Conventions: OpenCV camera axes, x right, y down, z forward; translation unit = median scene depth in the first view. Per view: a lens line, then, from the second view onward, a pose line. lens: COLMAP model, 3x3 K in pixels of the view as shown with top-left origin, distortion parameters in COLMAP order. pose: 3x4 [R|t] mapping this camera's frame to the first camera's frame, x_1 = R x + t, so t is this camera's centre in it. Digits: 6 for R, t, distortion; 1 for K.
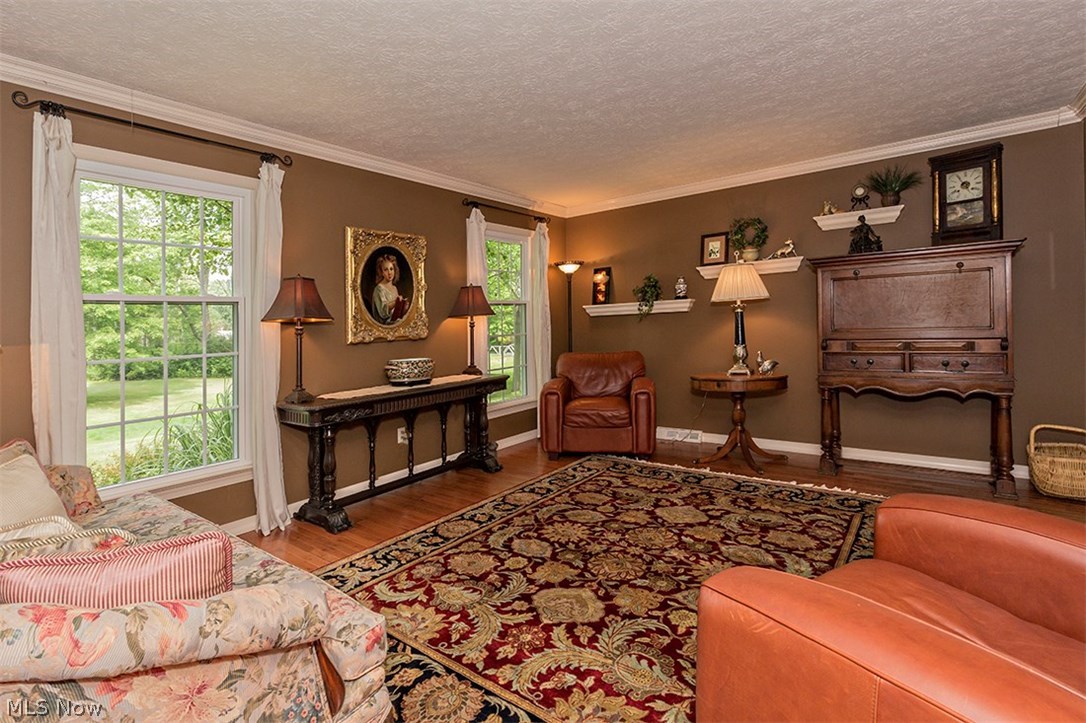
lens RADIAL K [[501.9, 0, 552.7], [0, 501.9, 332.7], [0, 0, 1]] dist [0.000123, 0.000495]
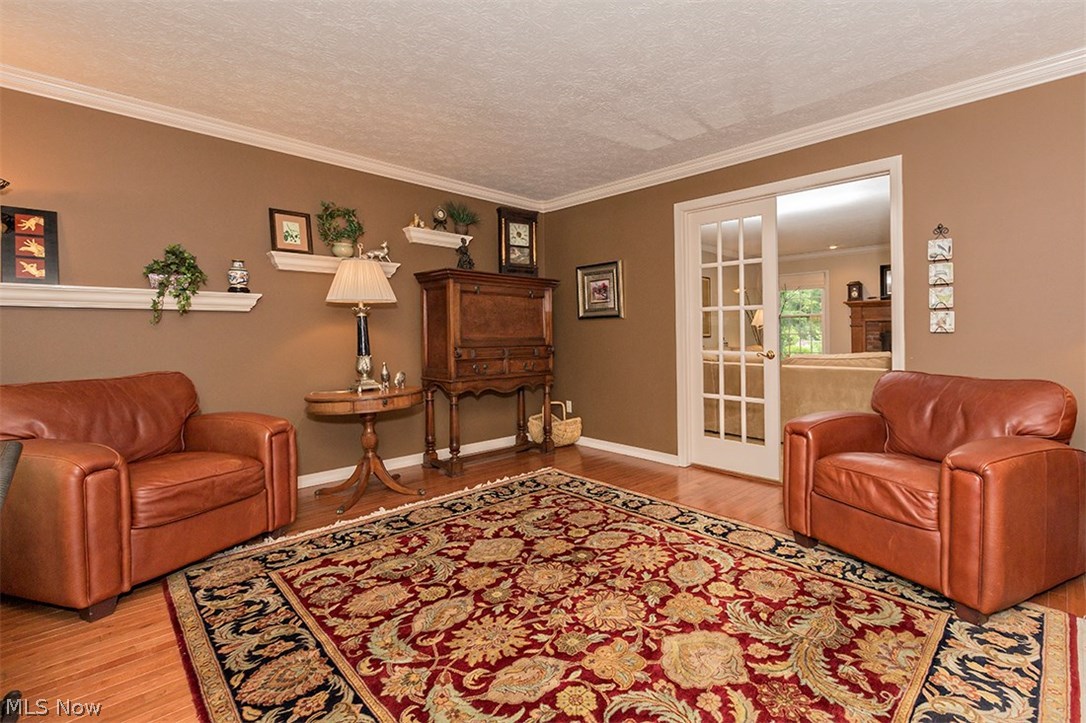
lens RADIAL K [[501.9, 0, 543.5], [0, 501.9, 356.0], [0, 0, 1]] dist [0.000123, 0.000495]
pose [[0.145399, -0.003694, 0.989366, -0.546937], [0.017579, 0.999845, 0.001149, 0.038002], [-0.989217, 0.017225, 0.145441, 0.772443]]
